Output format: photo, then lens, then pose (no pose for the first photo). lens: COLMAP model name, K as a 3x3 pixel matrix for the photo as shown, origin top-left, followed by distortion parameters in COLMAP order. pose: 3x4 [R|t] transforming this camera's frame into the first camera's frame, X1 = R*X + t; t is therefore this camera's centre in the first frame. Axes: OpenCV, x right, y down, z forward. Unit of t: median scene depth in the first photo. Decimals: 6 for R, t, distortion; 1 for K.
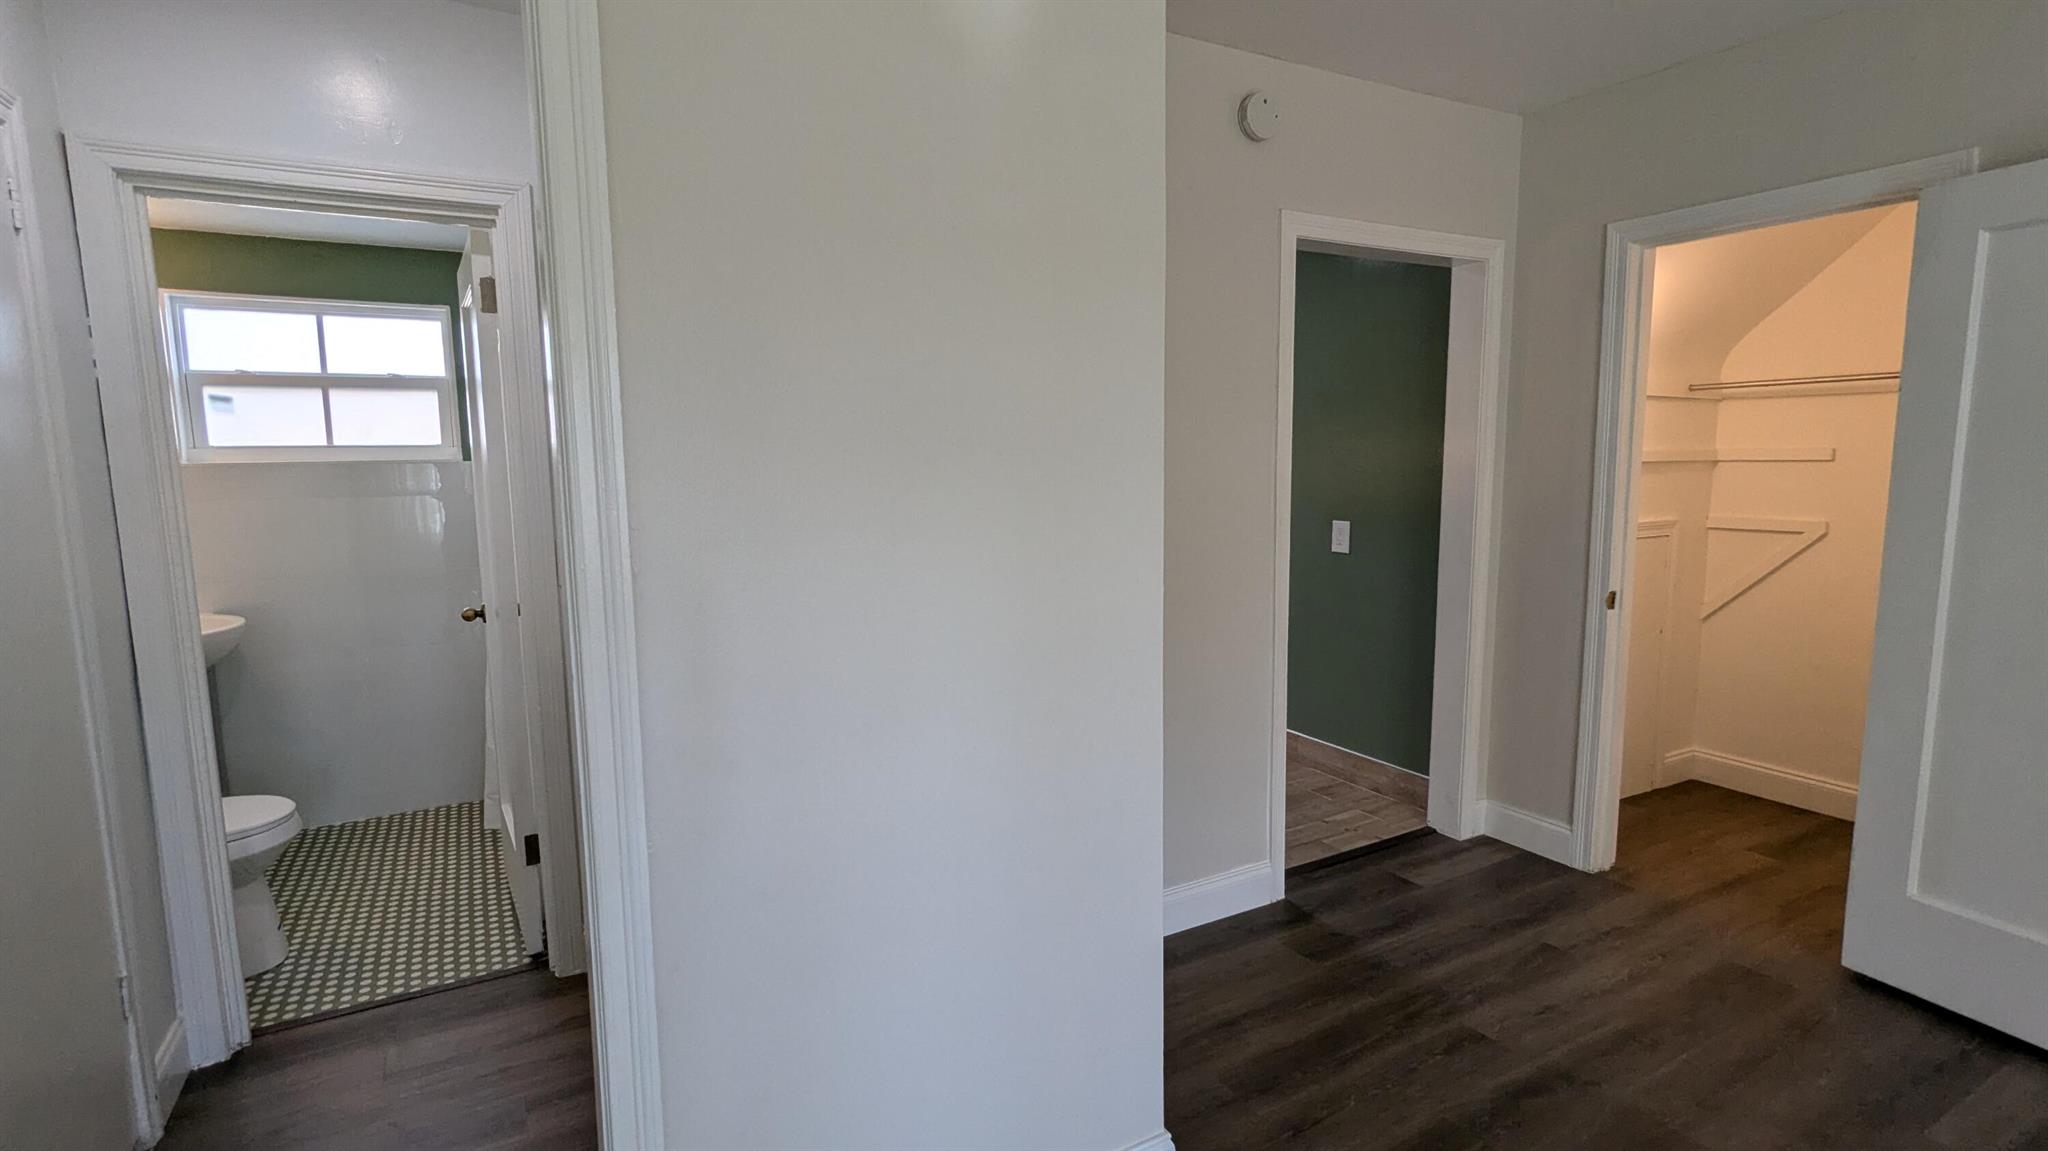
lens RADIAL K [[970.0, 0, 1021.4], [0, 970.0, 573.7], [0, 0, 1]] dist [0.000974, -0.001122]
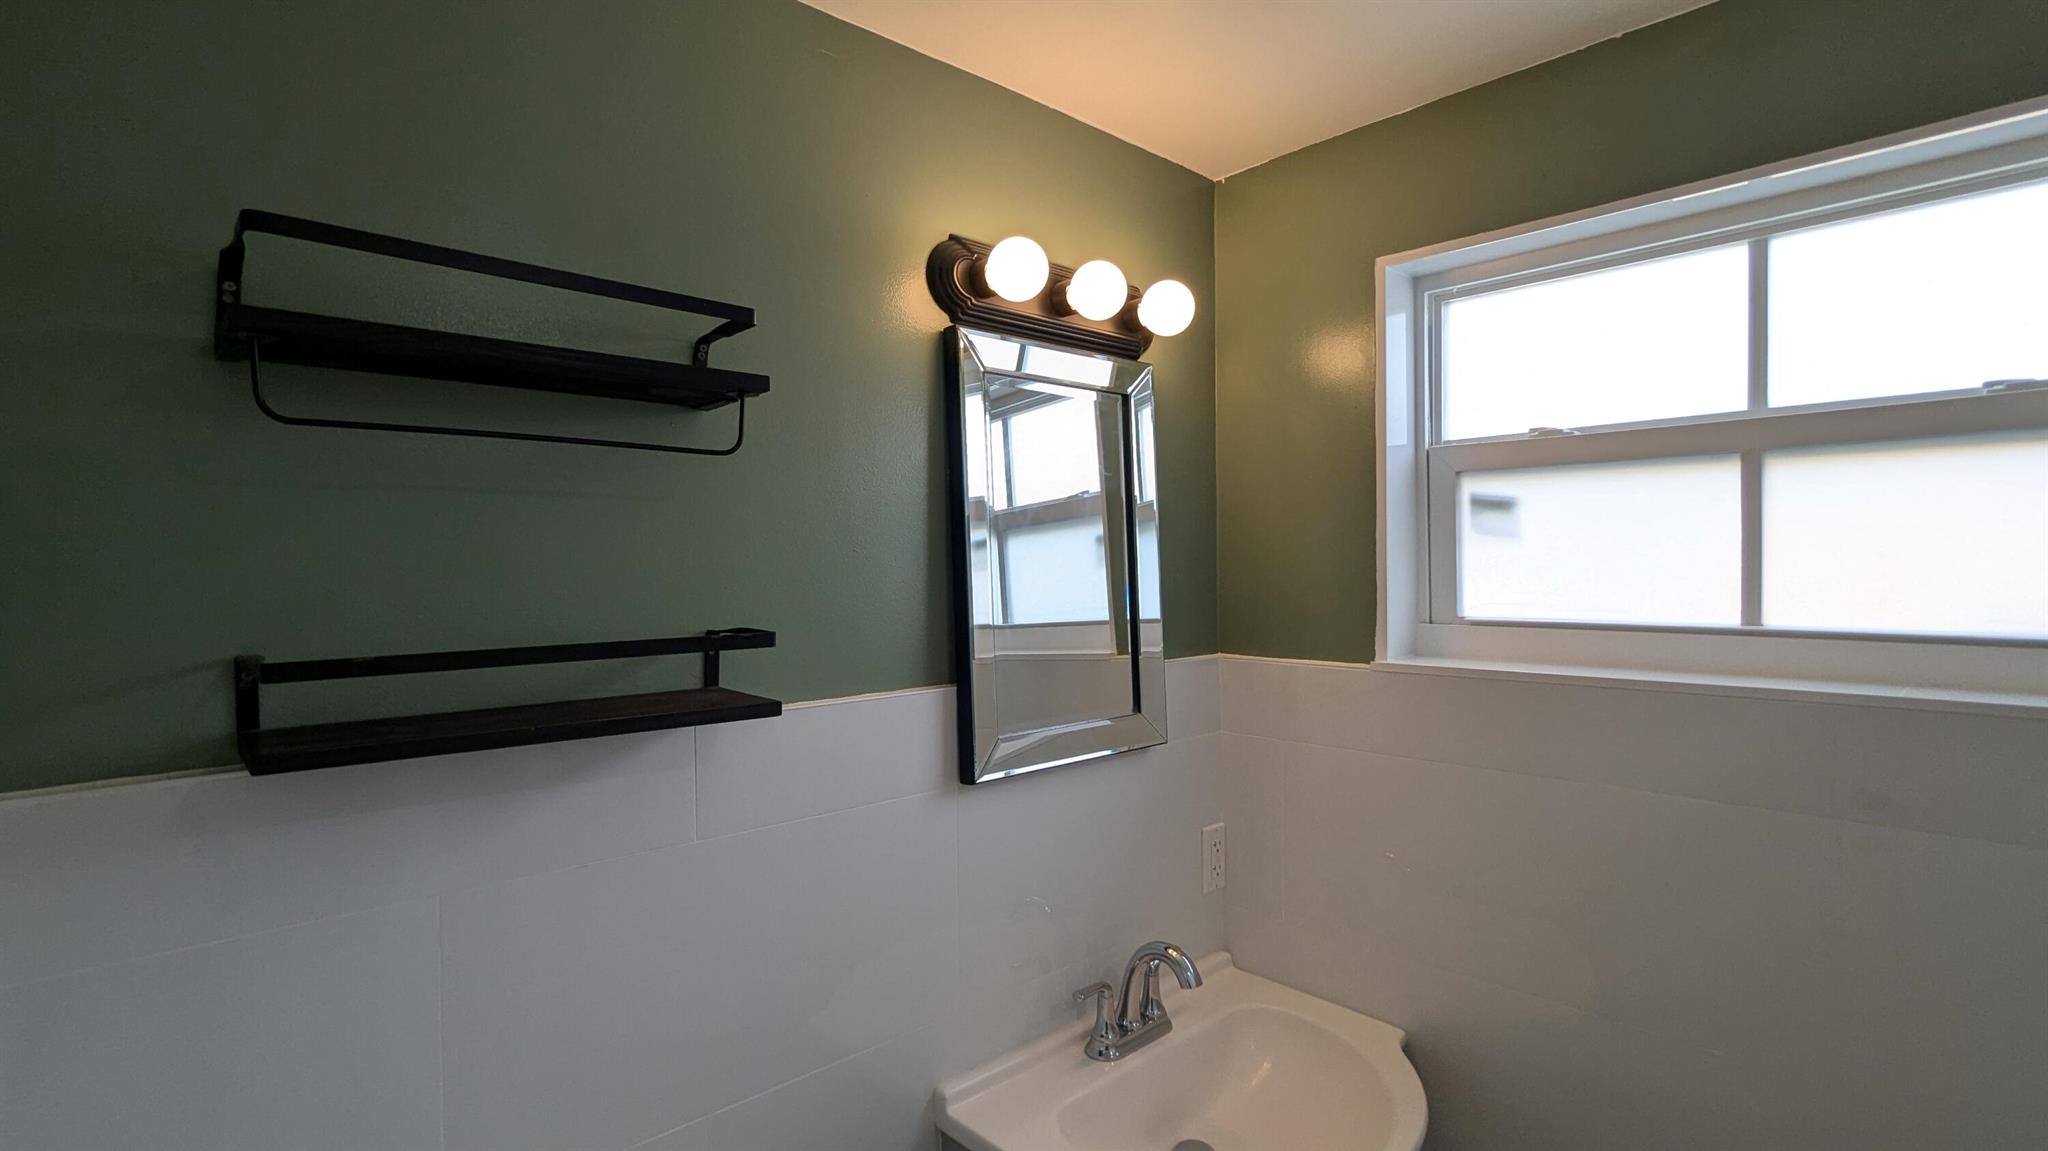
lens RADIAL K [[970.0, 0, 1021.4], [0, 970.0, 573.7], [0, 0, 1]] dist [0.000974, -0.001122]
pose [[0.238511, 0.019713, -0.970940, -0.496410], [-0.113169, 0.993547, -0.007628, -0.130874], [0.964523, 0.111699, 0.239203, 0.745500]]
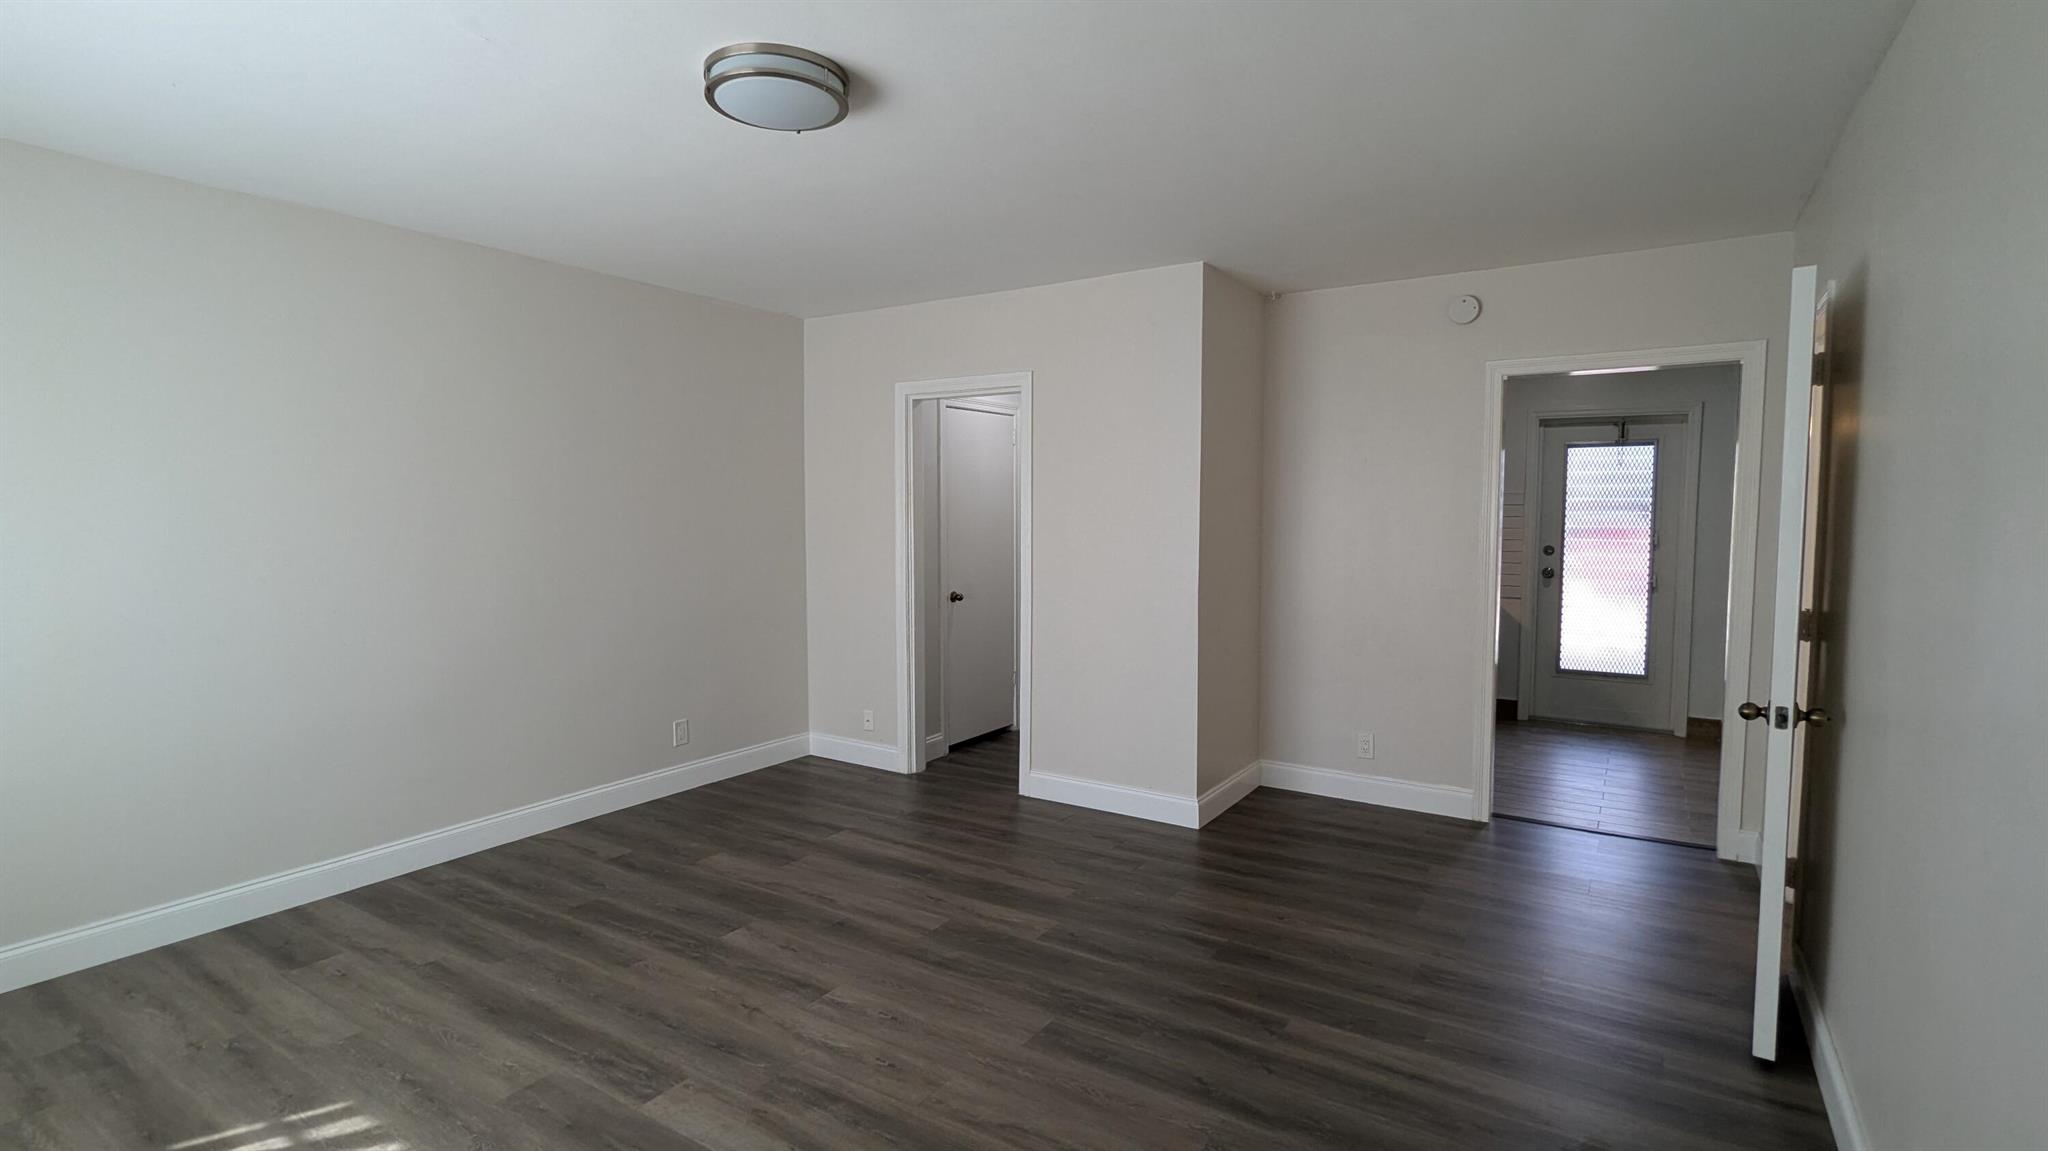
lens RADIAL K [[970.0, 0, 1021.4], [0, 970.0, 573.7], [0, 0, 1]] dist [0.000974, -0.001122]
pose [[0.463721, 0.074730, -0.882824, 1.053461], [-0.117781, 0.992792, 0.022171, 0.014587], [0.878117, 0.093698, 0.469181, -0.284031]]
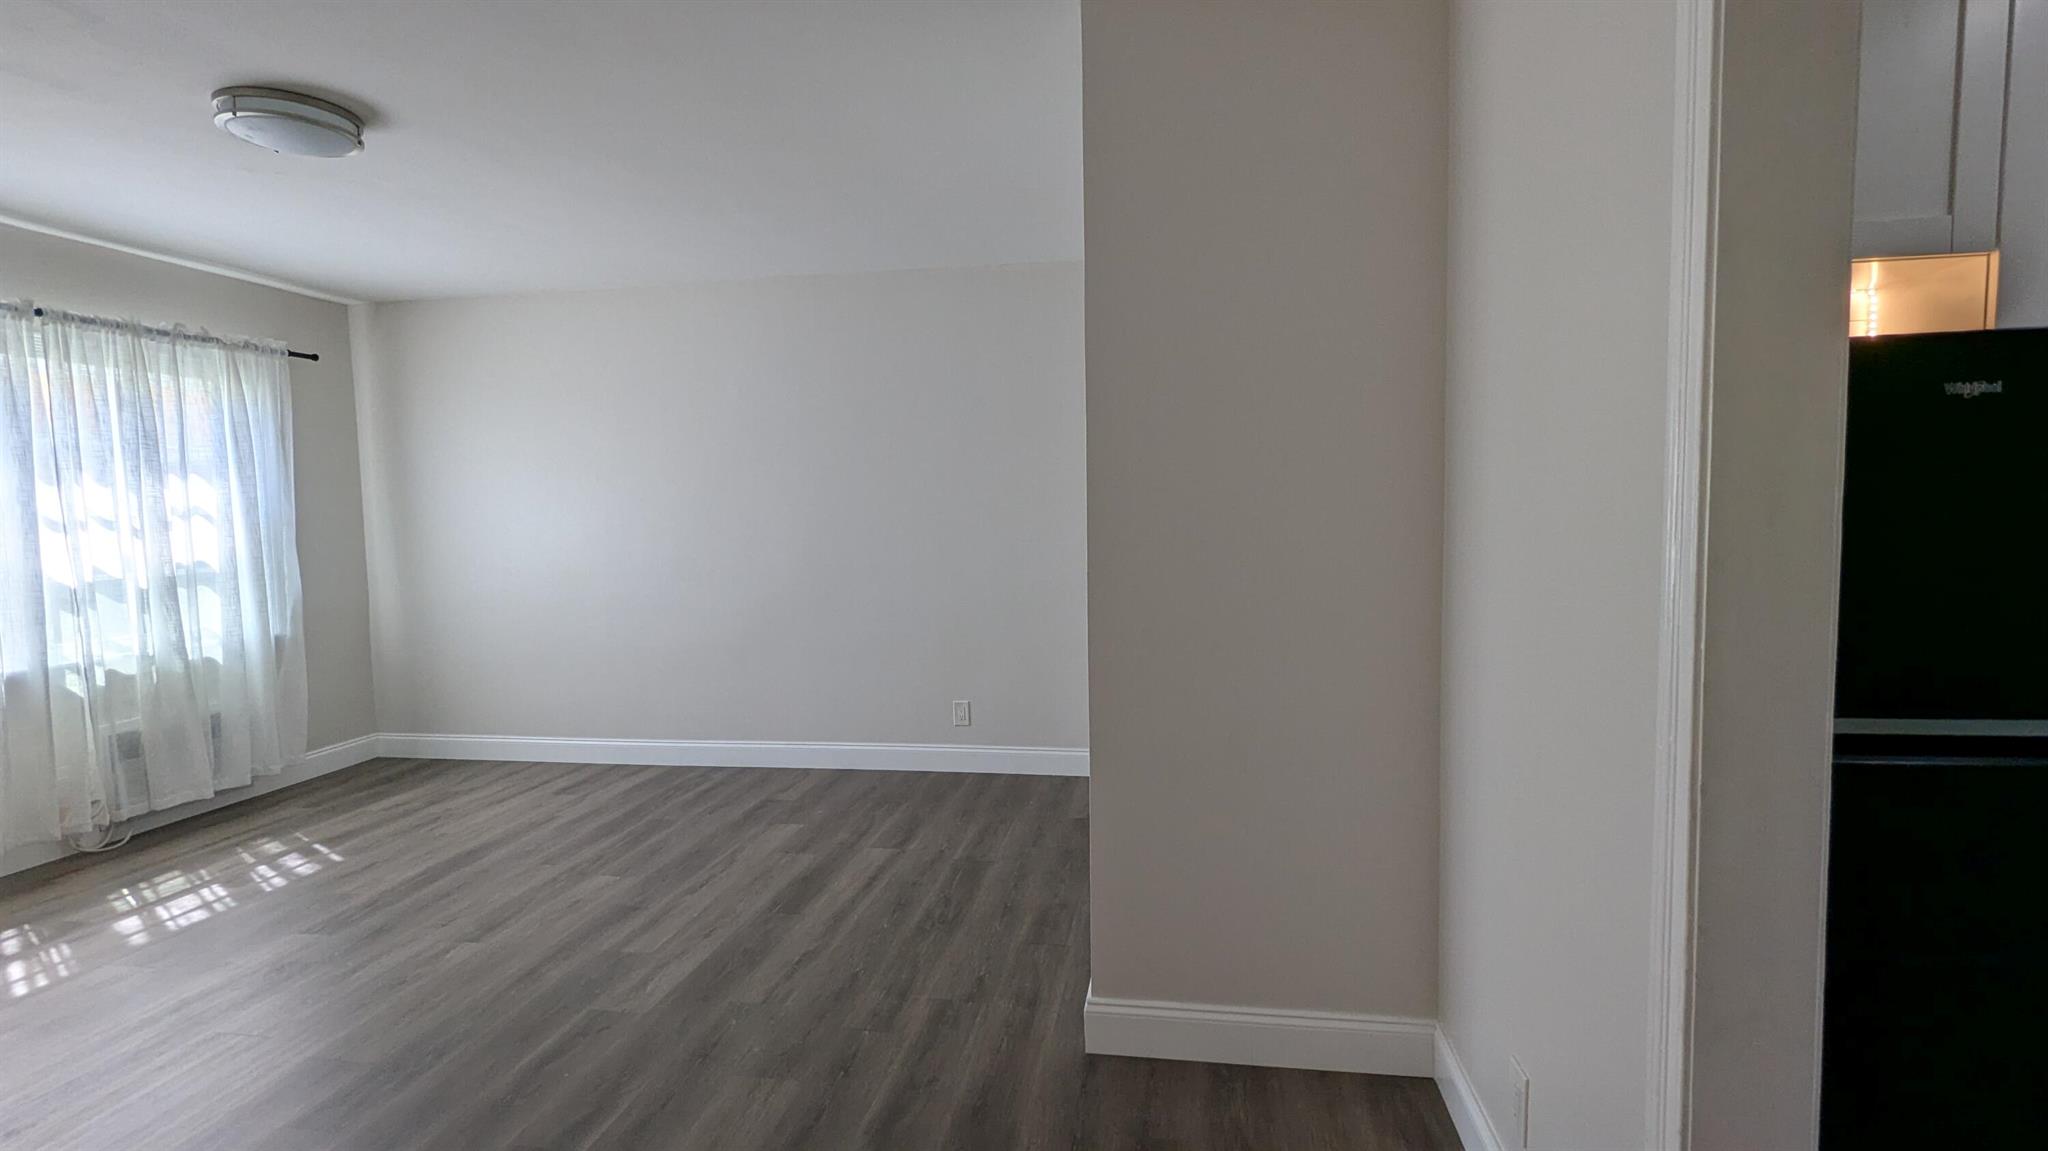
lens RADIAL K [[970.0, 0, 1021.4], [0, 970.0, 573.7], [0, 0, 1]] dist [0.000974, -0.001122]
pose [[-0.629638, 0.079073, -0.772854, 0.612365], [-0.071102, 0.984767, 0.158680, -0.095944], [0.773628, 0.154862, -0.614424, 0.864620]]
